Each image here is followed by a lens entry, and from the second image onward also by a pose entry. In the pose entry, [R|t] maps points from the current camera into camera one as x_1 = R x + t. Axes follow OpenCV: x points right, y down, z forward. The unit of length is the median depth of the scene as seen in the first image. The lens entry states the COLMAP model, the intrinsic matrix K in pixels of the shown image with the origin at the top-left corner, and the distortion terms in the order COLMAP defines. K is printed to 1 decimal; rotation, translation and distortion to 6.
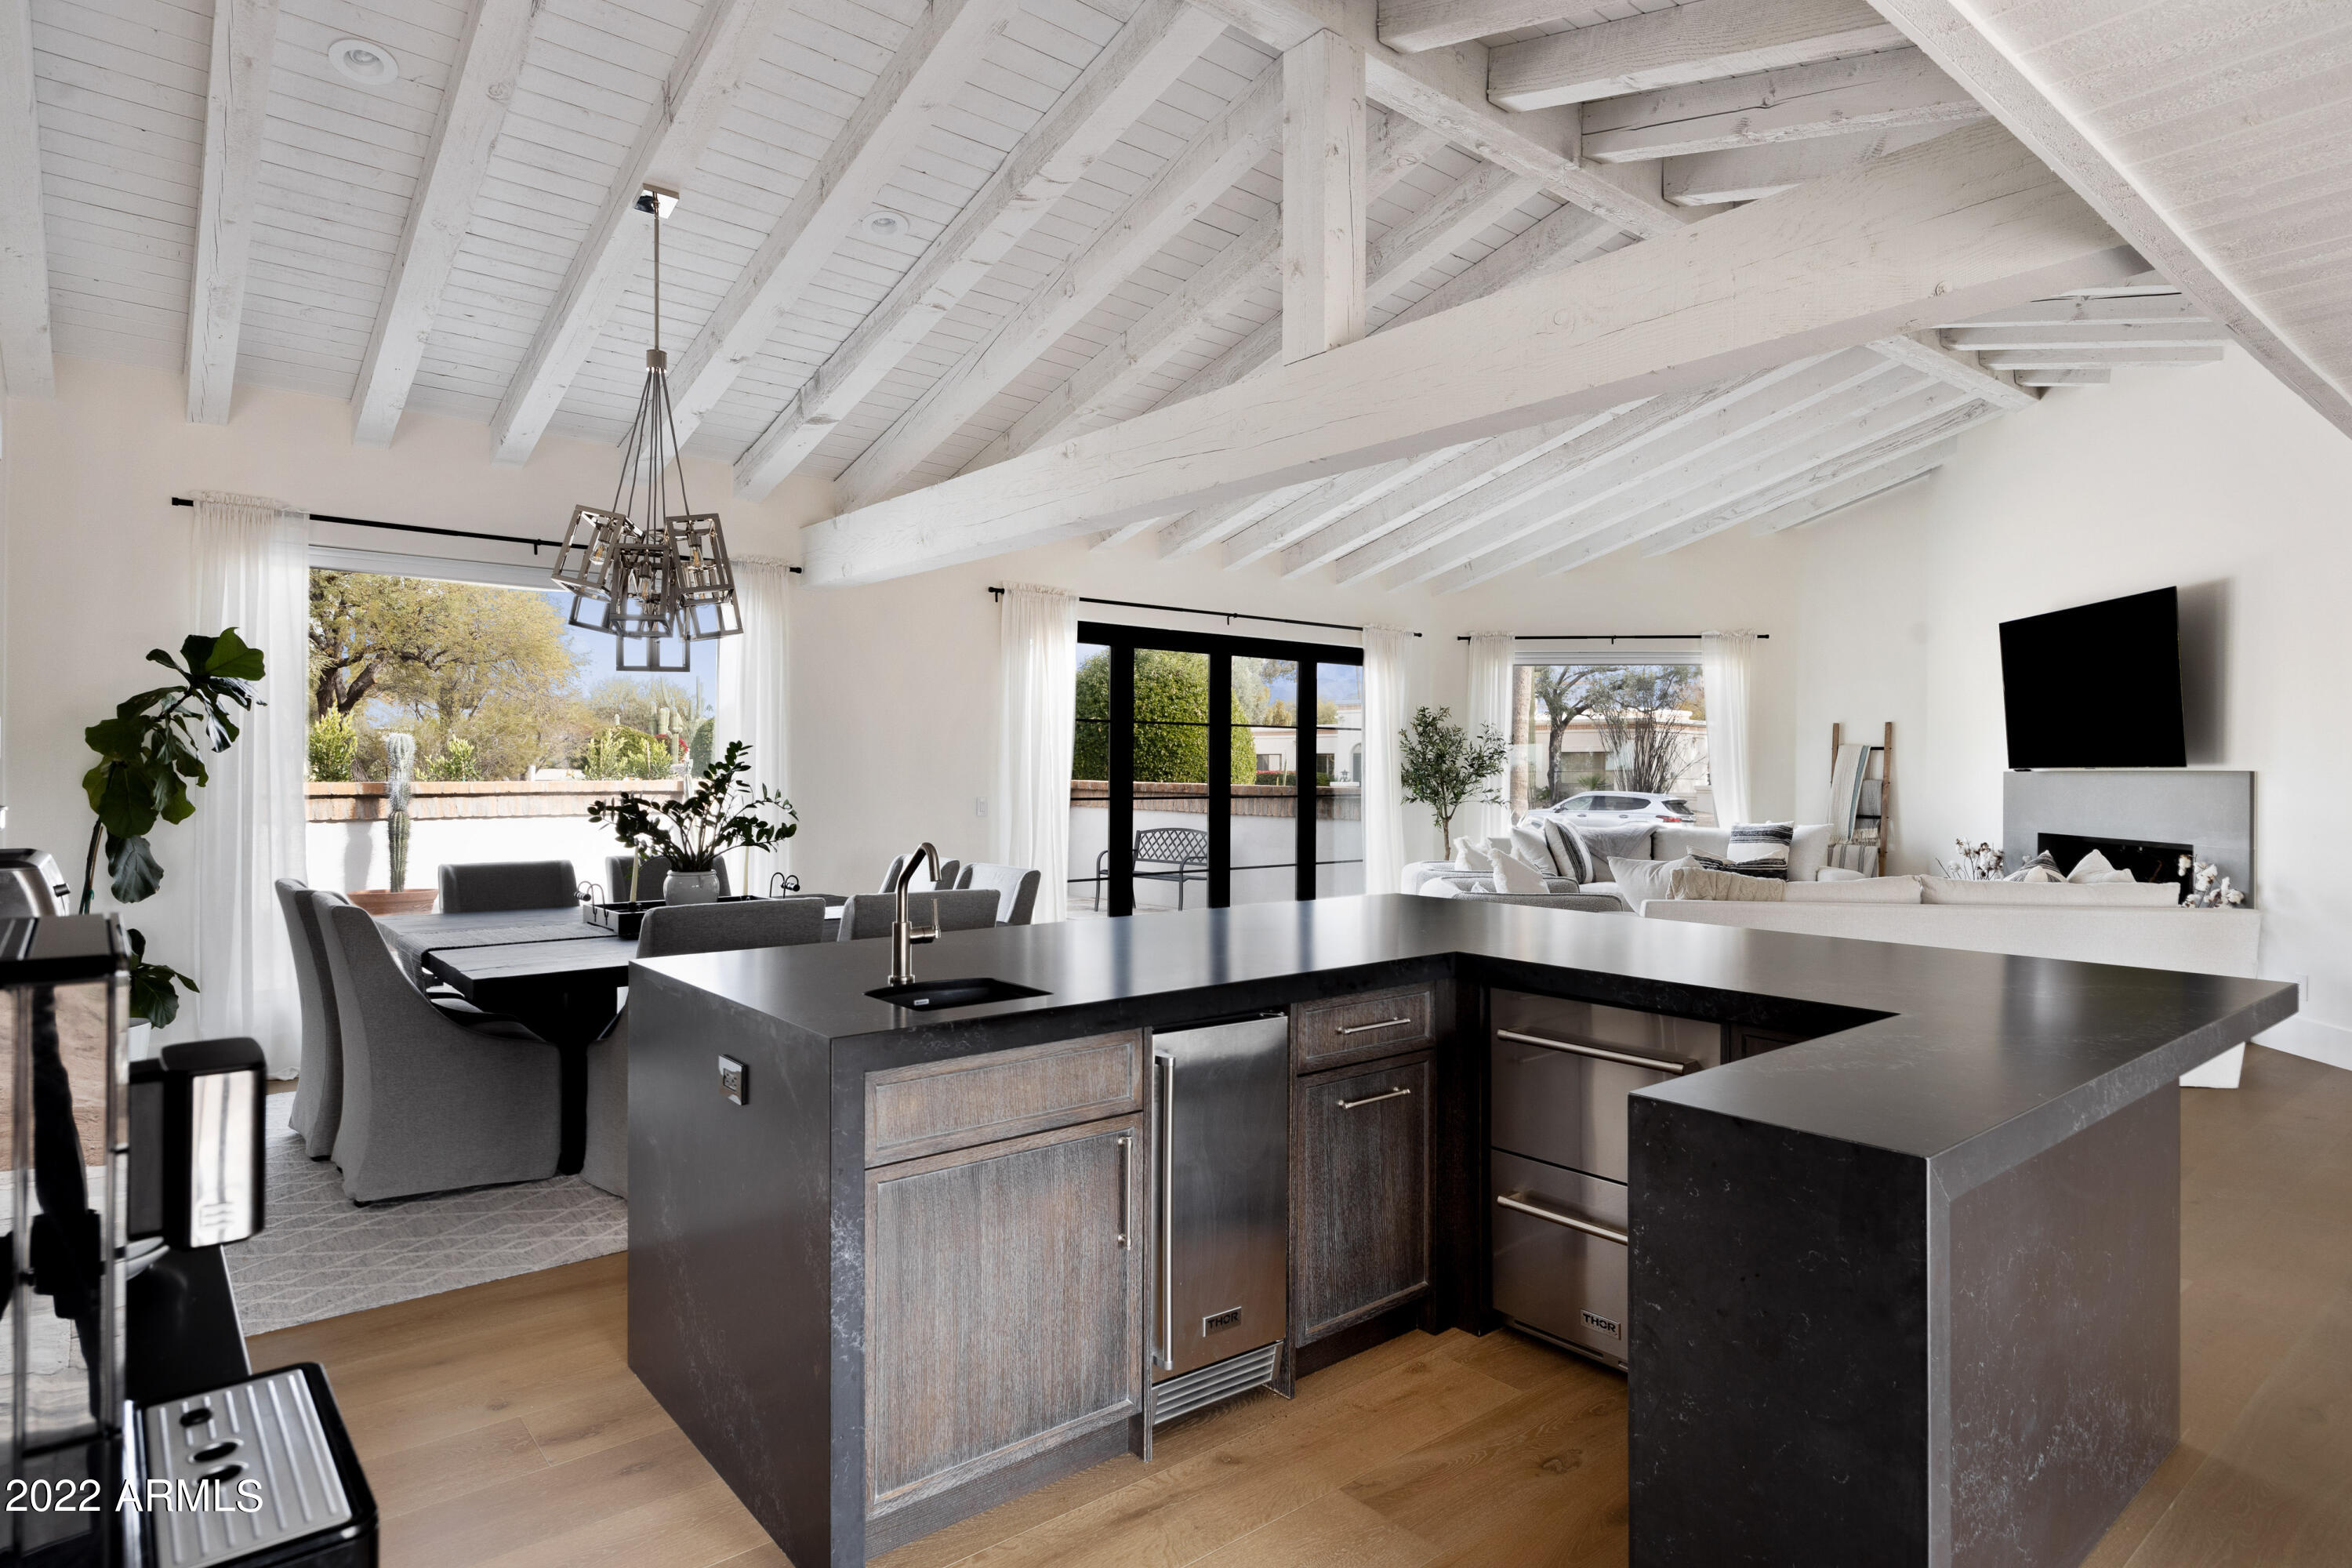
lens RADIAL K [[1290.7, 0, 1176.0], [0, 1290.7, 784.0], [0, 0, 1]] dist [0.000073, 0.000053]
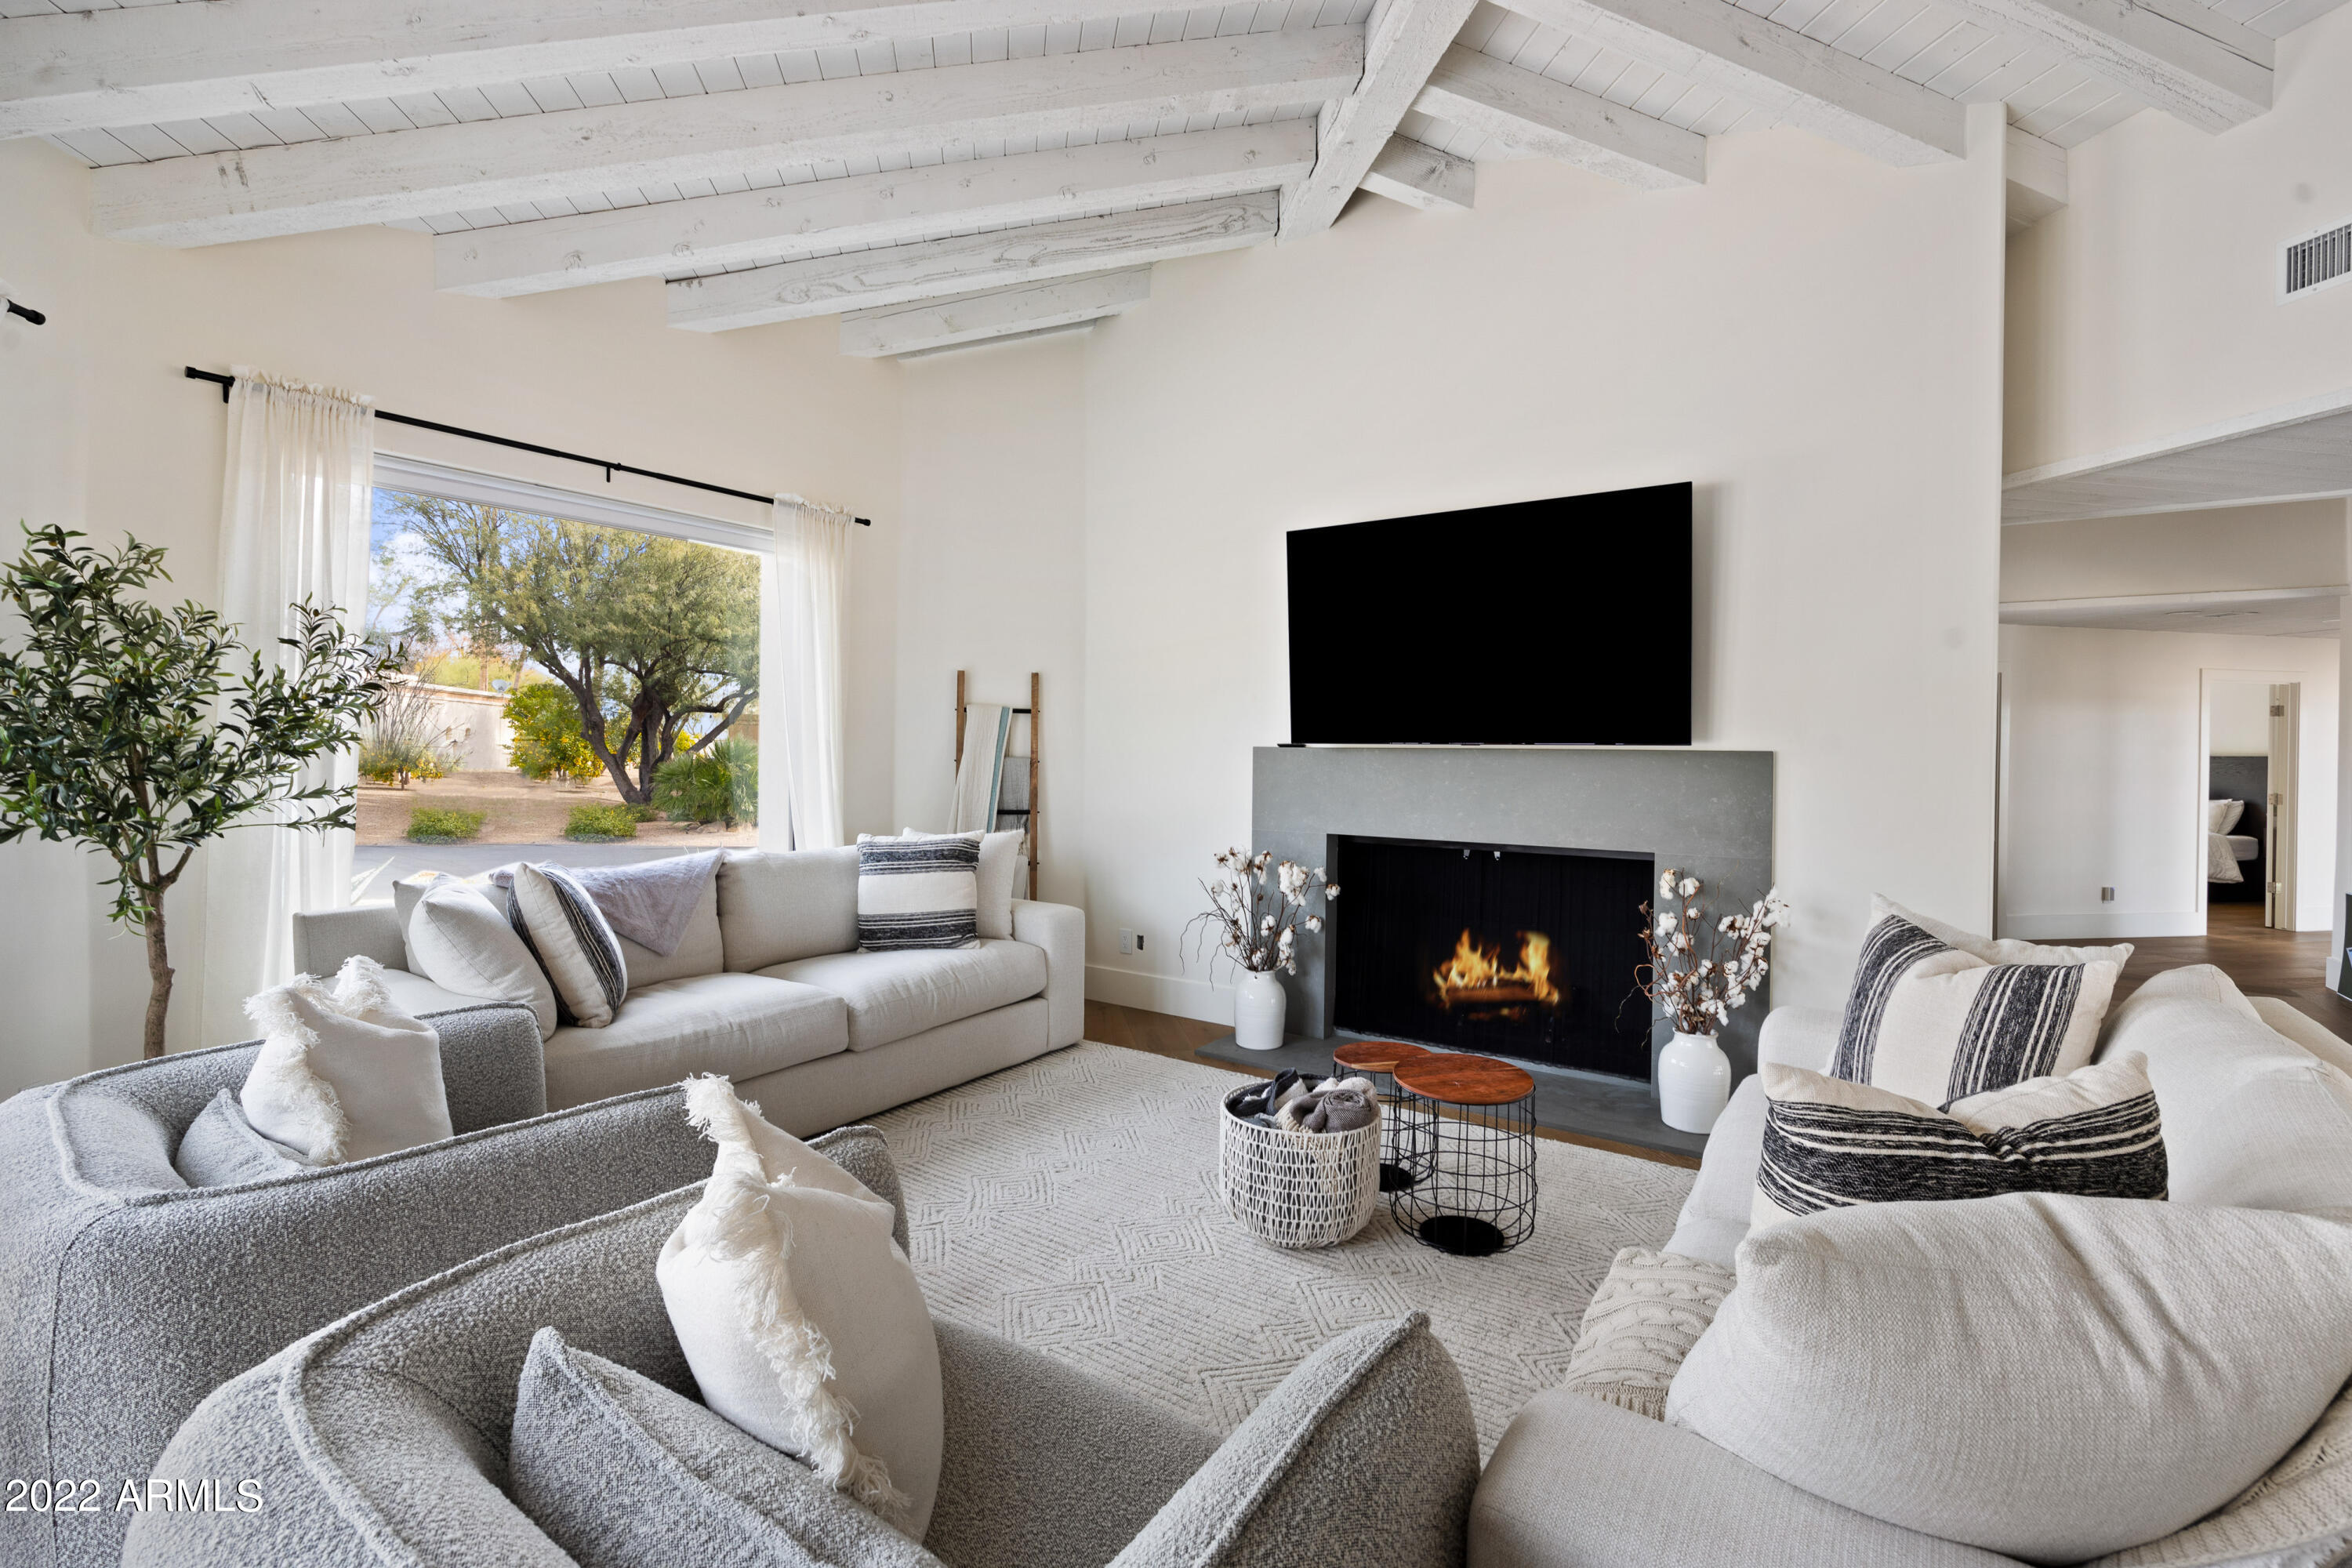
lens RADIAL K [[1023.9, 0, 1175.6], [0, 1023.9, 747.7], [0, 0, 1]] dist [0.000379, -0.000182]
pose [[0.506497, 0.000349, 0.862242, 0.118559], [-0.001002, 0.999999, 0.000184, -0.008266], [-0.862241, -0.000957, 0.506497, 0.655865]]
